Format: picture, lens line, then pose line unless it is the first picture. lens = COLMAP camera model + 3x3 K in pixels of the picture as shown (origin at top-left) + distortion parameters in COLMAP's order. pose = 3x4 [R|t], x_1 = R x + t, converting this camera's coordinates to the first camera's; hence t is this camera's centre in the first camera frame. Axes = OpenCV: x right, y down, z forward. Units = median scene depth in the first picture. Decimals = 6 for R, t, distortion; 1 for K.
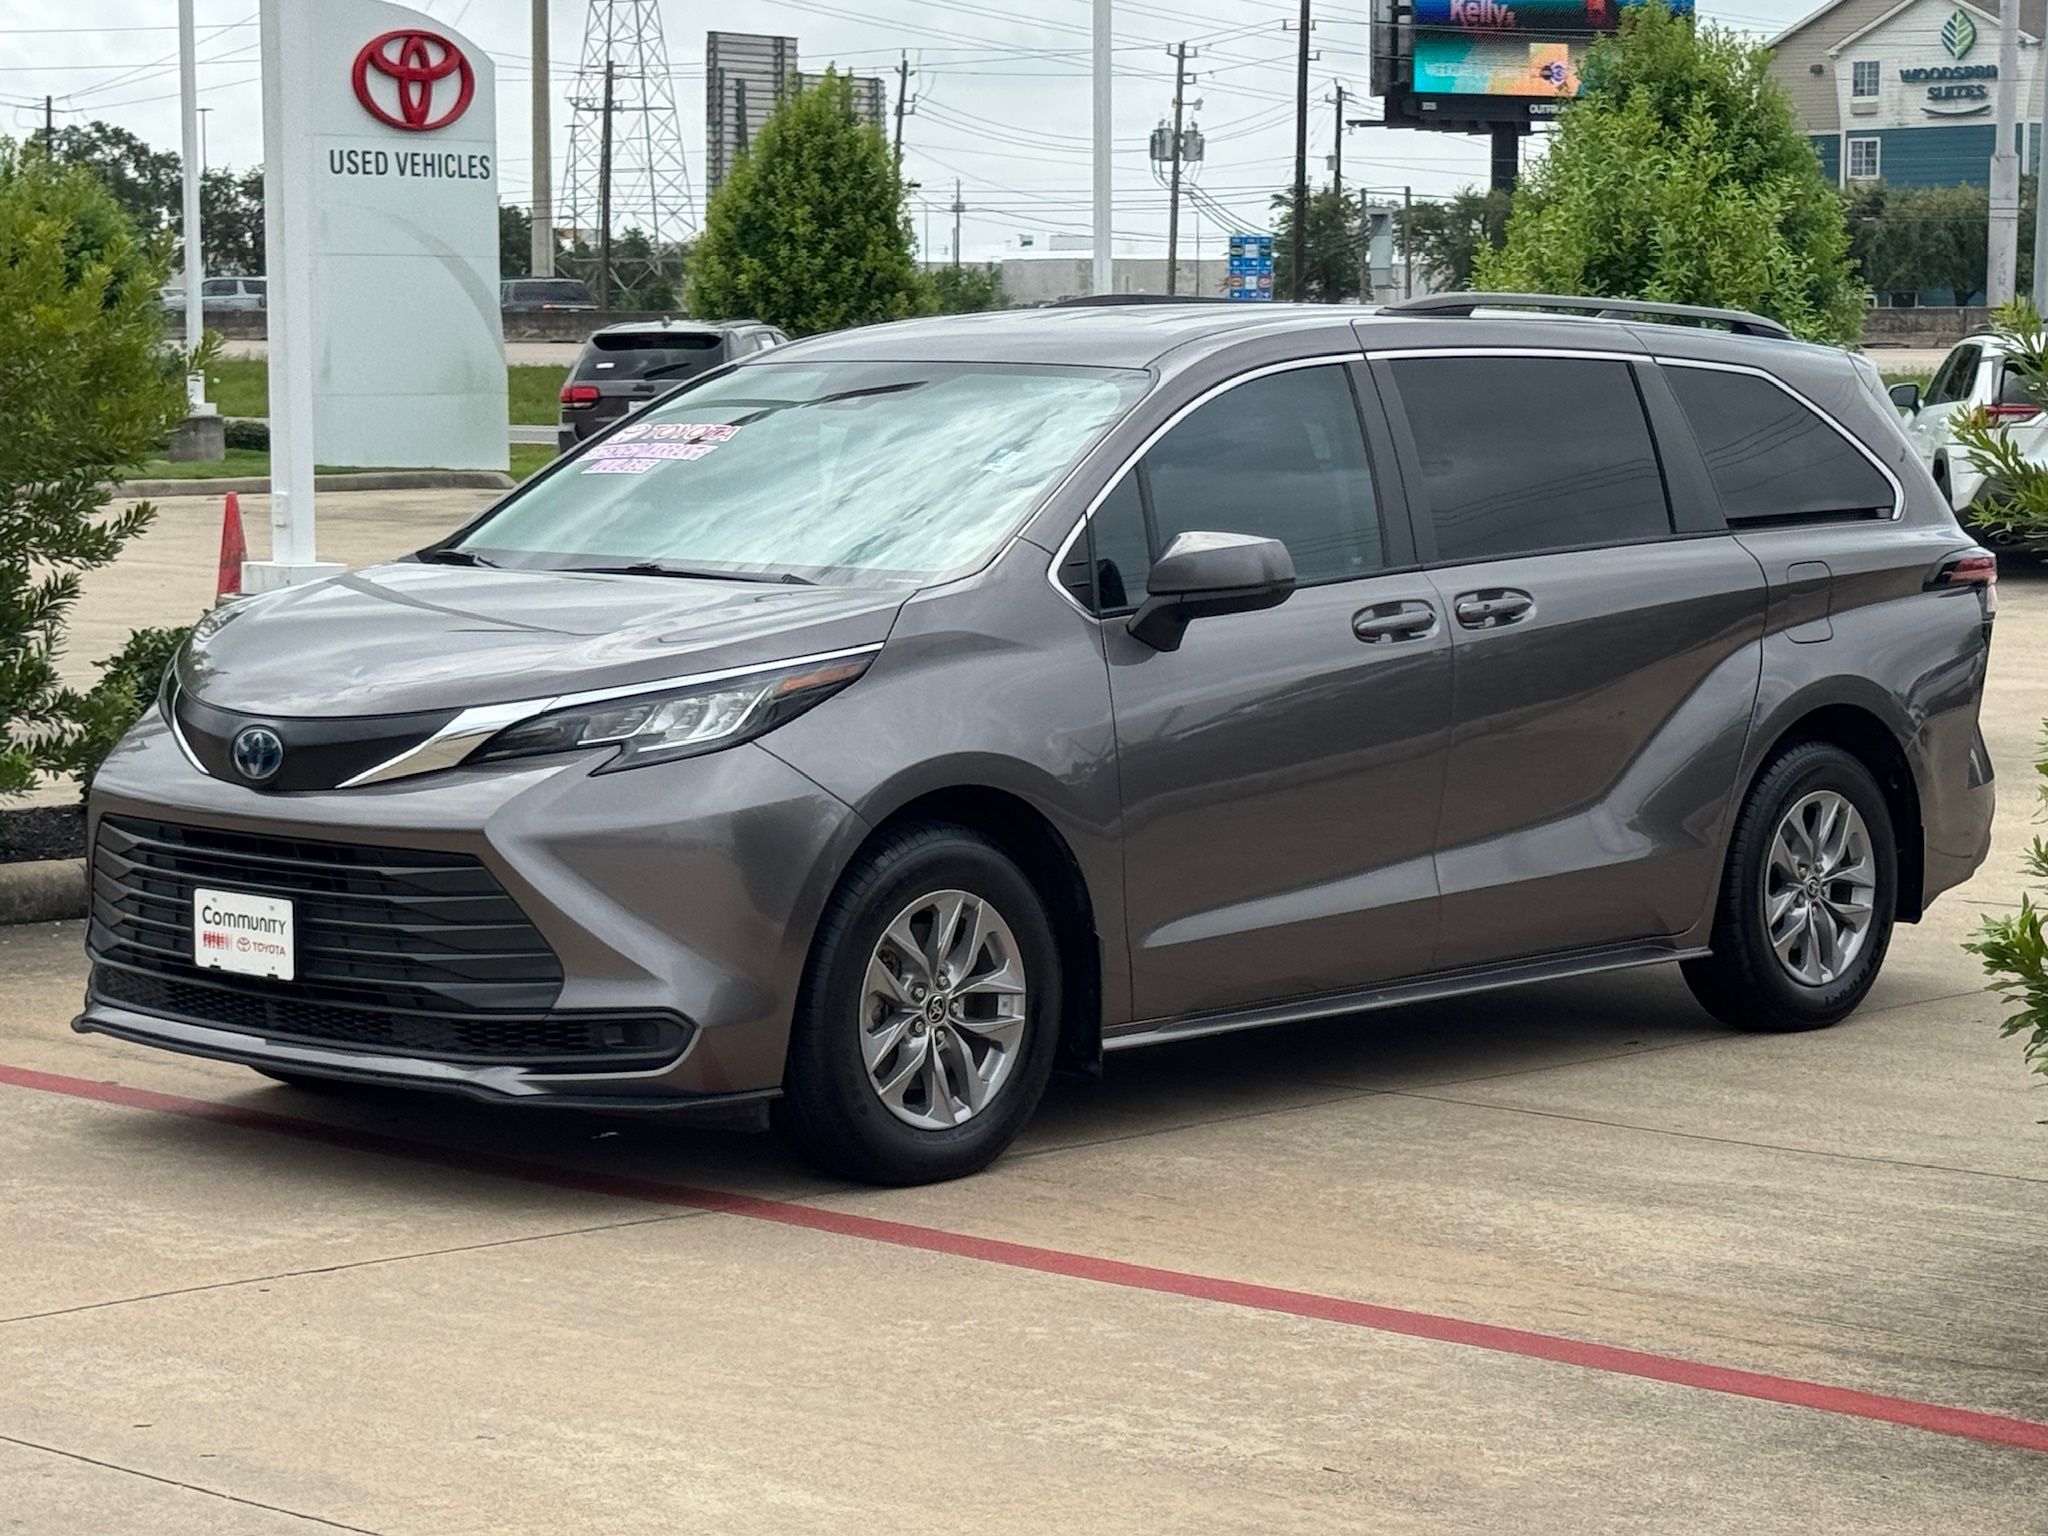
lens RADIAL K [[5138.0, 0, 1024.0], [0, 5138.0, 768.0], [0, 0, 1]] dist [0.267591, -9.140599]
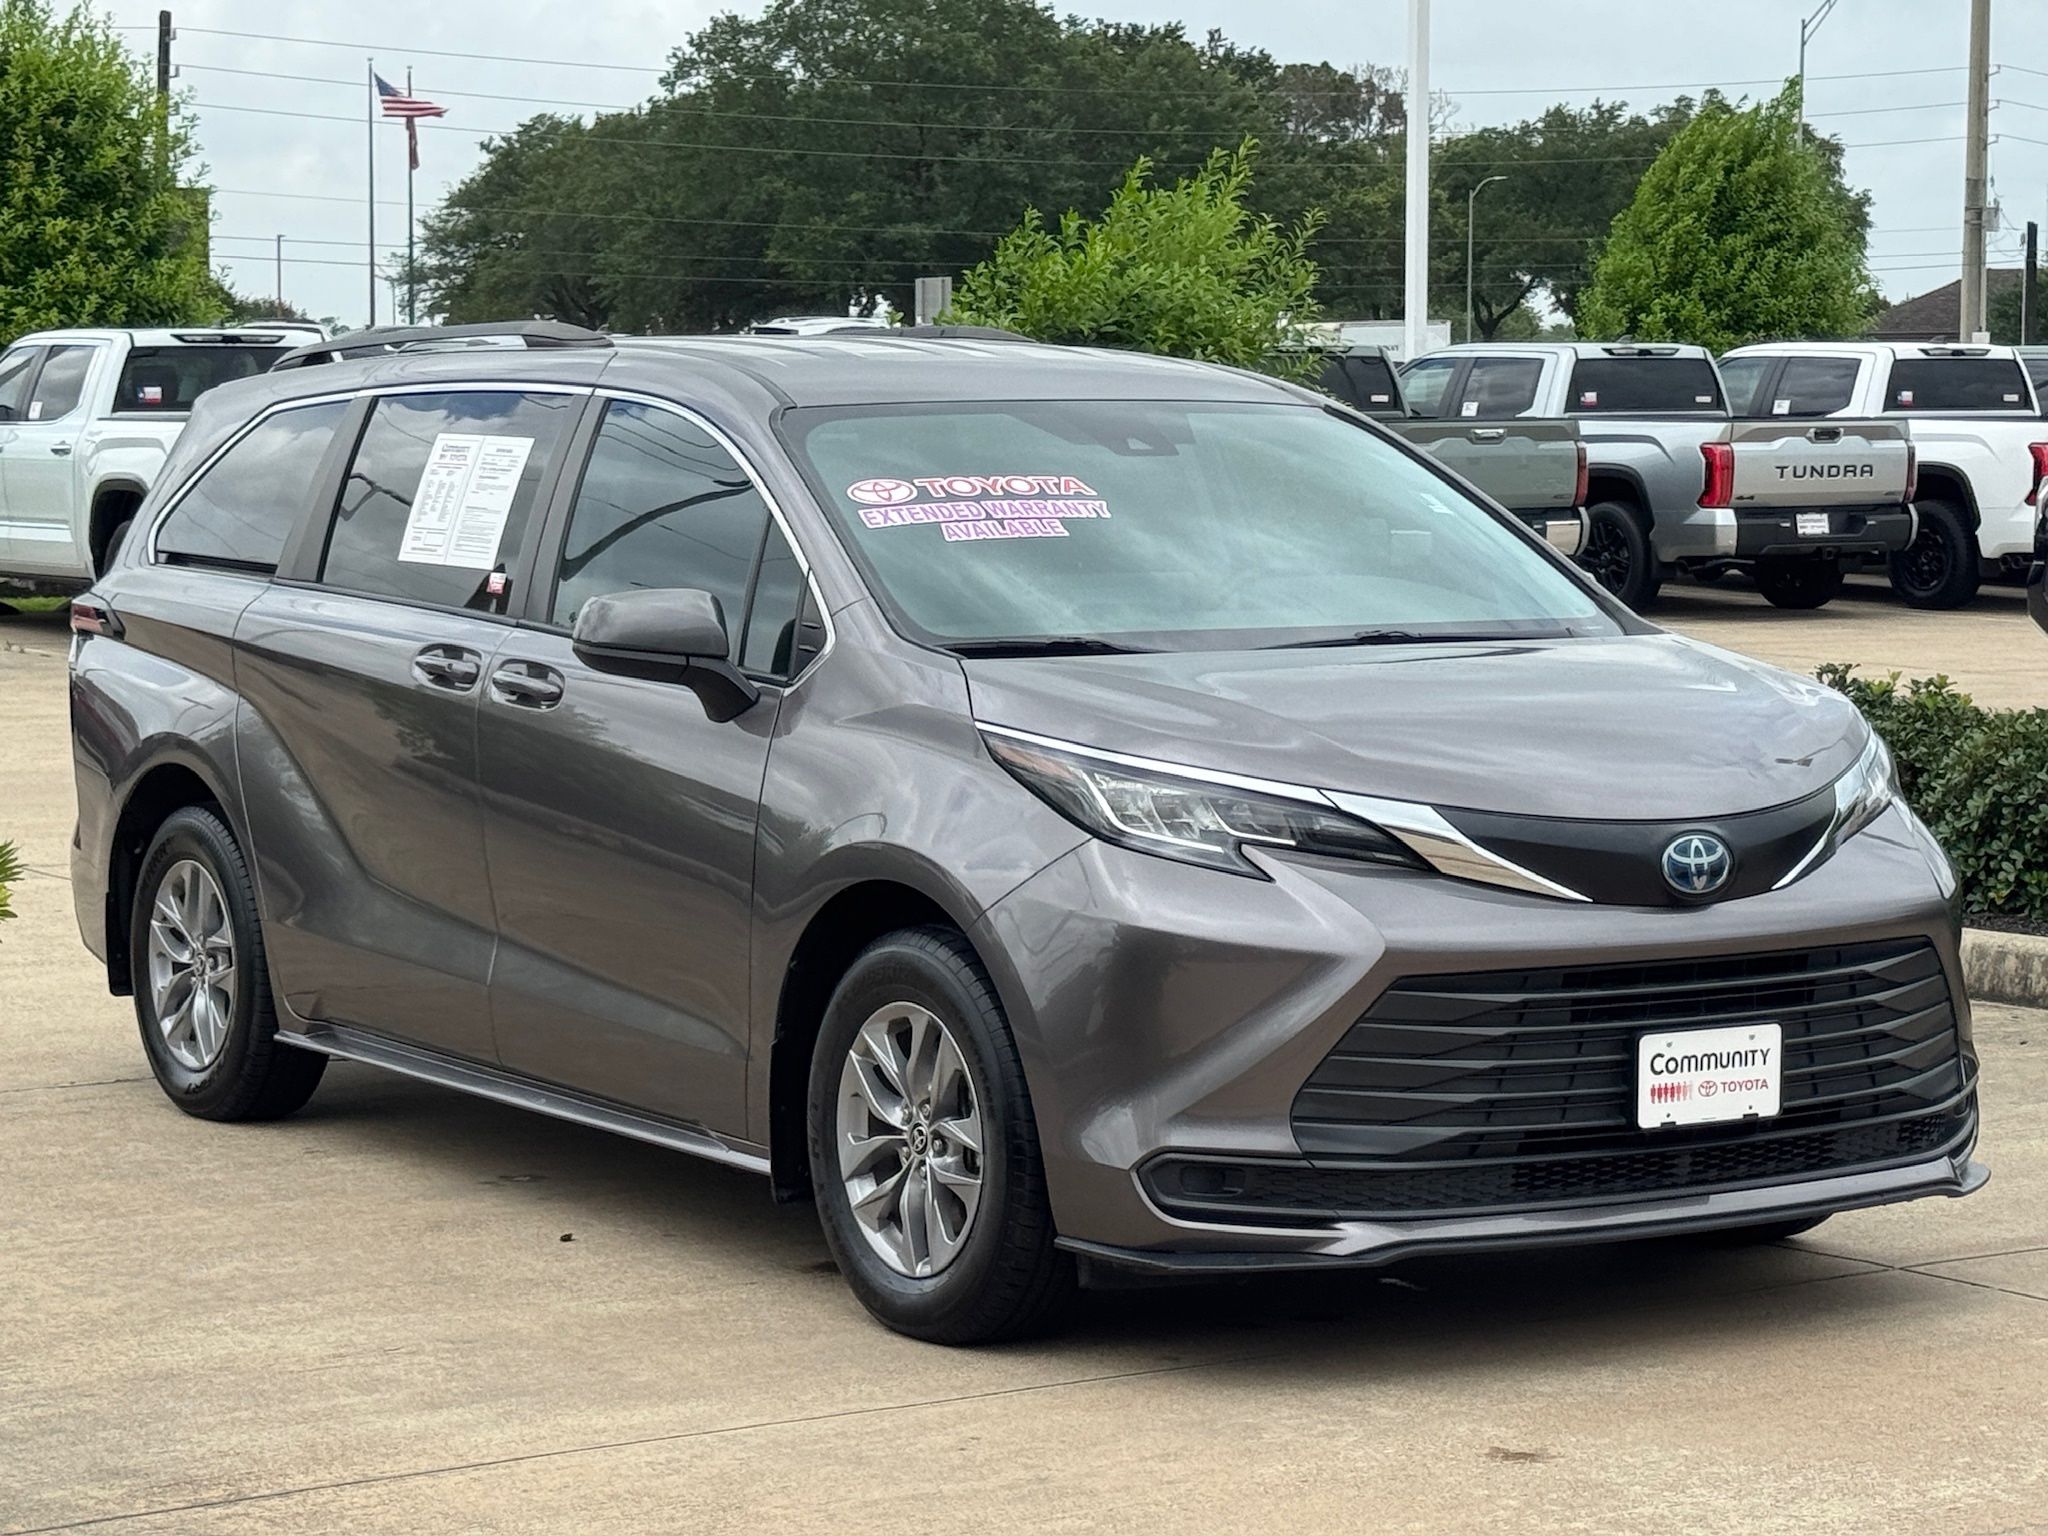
lens RADIAL K [[5138.0, 0, 1024.0], [0, 5138.0, 768.0], [0, 0, 1]] dist [0.267591, -9.140599]
pose [[0.245198, -0.076941, 0.966415, -1.009885], [0.085735, 0.994661, 0.057437, -0.078037], [-0.965675, 0.068772, 0.250486, 0.901281]]
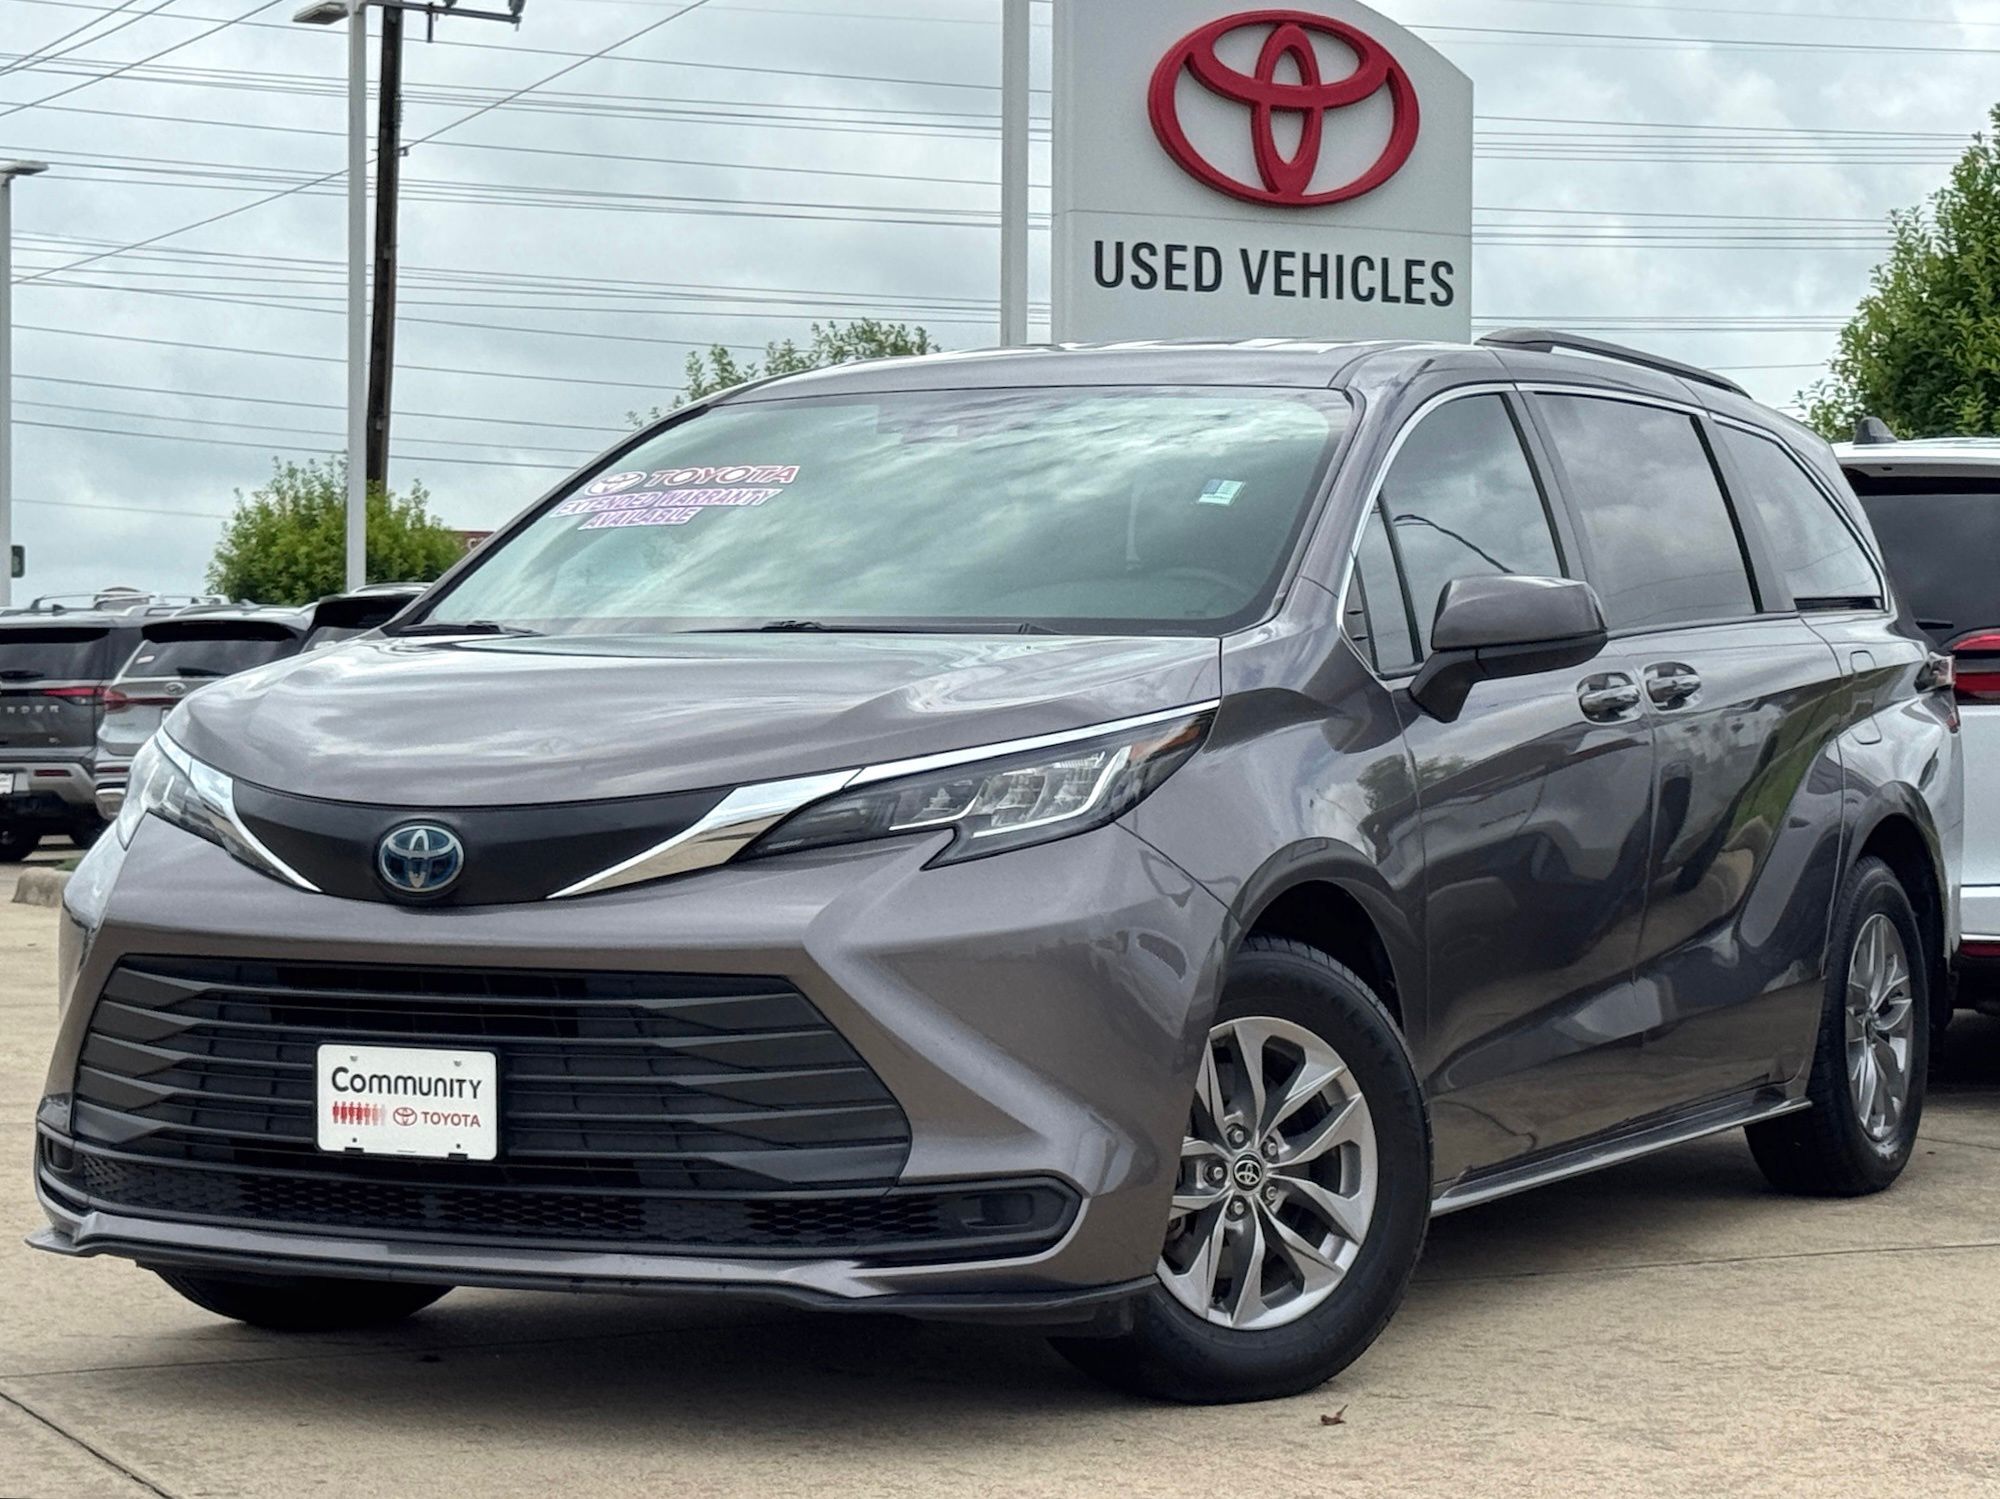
lens RADIAL K [[5017.6, 0, 1000.0], [0, 5017.6, 749.5], [0, 0, 1]] dist [0.267591, -9.140599]
pose [[0.960827, -0.013056, 0.276841, -0.271775], [0.030843, 0.997722, -0.059991, 0.027951], [-0.275427, 0.066179, 0.959041, 0.281823]]
